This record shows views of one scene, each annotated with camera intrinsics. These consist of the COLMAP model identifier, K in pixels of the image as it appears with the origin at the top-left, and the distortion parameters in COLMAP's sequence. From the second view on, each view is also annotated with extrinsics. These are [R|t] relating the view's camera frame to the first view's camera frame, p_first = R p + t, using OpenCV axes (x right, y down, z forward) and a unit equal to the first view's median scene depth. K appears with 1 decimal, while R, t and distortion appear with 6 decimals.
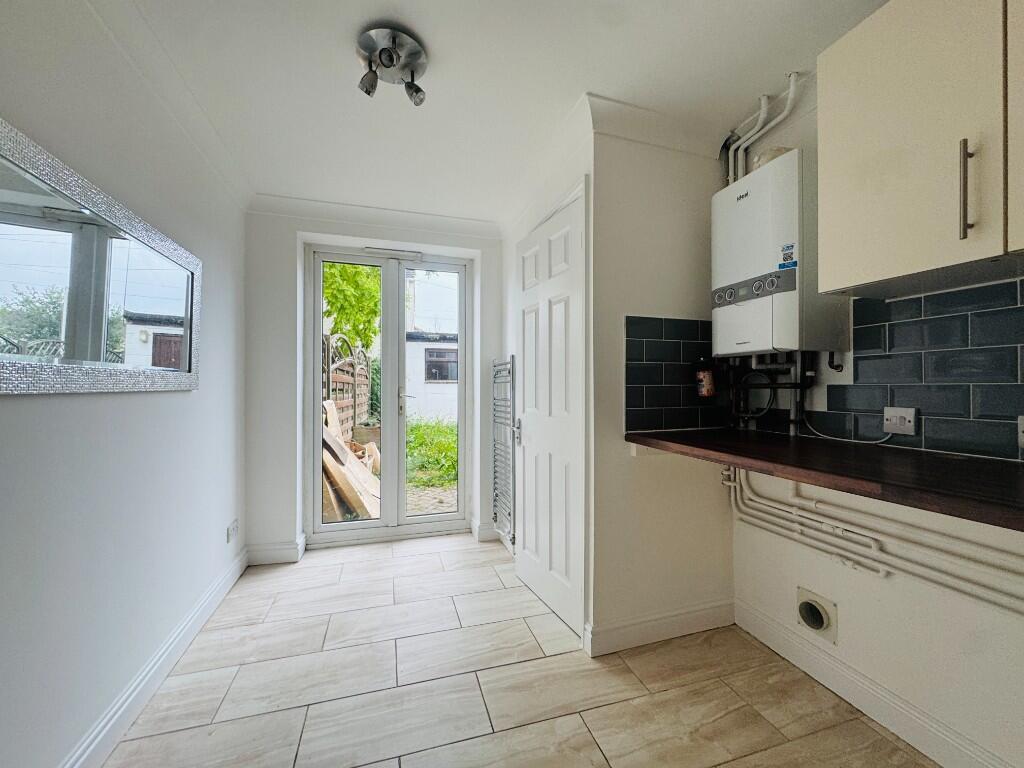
lens RADIAL K [[409.5, 0, 511.5], [0, 409.5, 381.7], [0, 0, 1]] dist [0.000208, -0.000458]
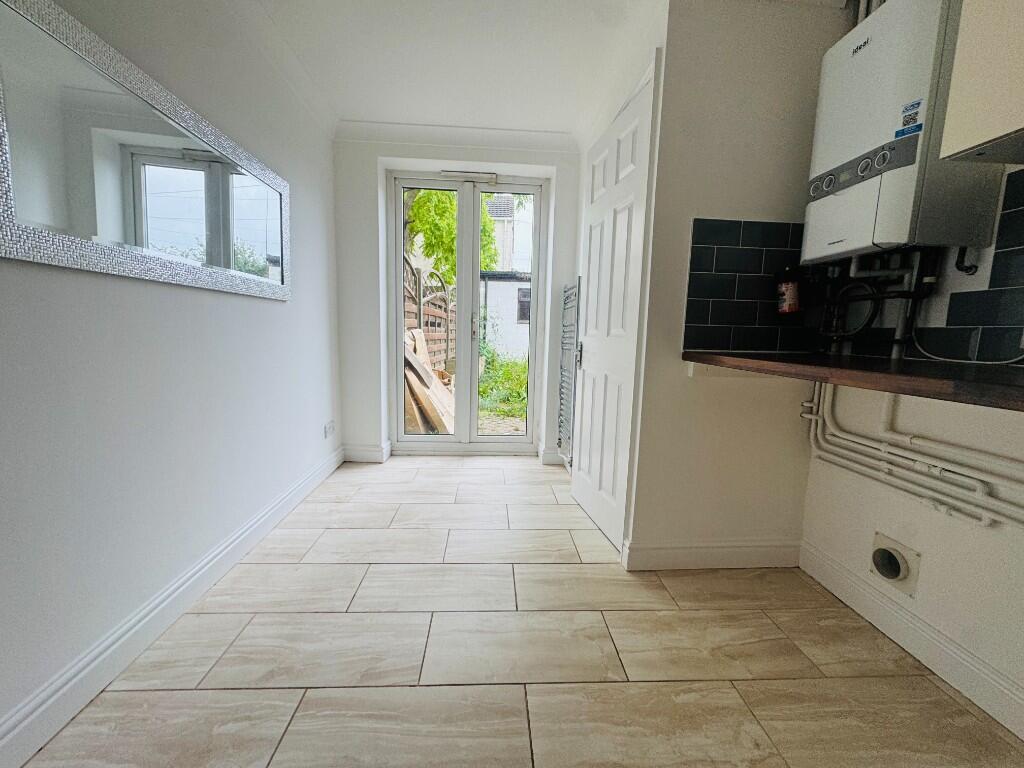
lens RADIAL K [[409.5, 0, 511.8], [0, 409.5, 381.6], [0, 0, 1]] dist [0.000208, -0.000458]
pose [[0.970524, 0.055298, -0.234574, 0.123001], [-0.024811, 0.991074, 0.130981, 0.080761], [0.239724, -0.121301, 0.963233, 0.014469]]
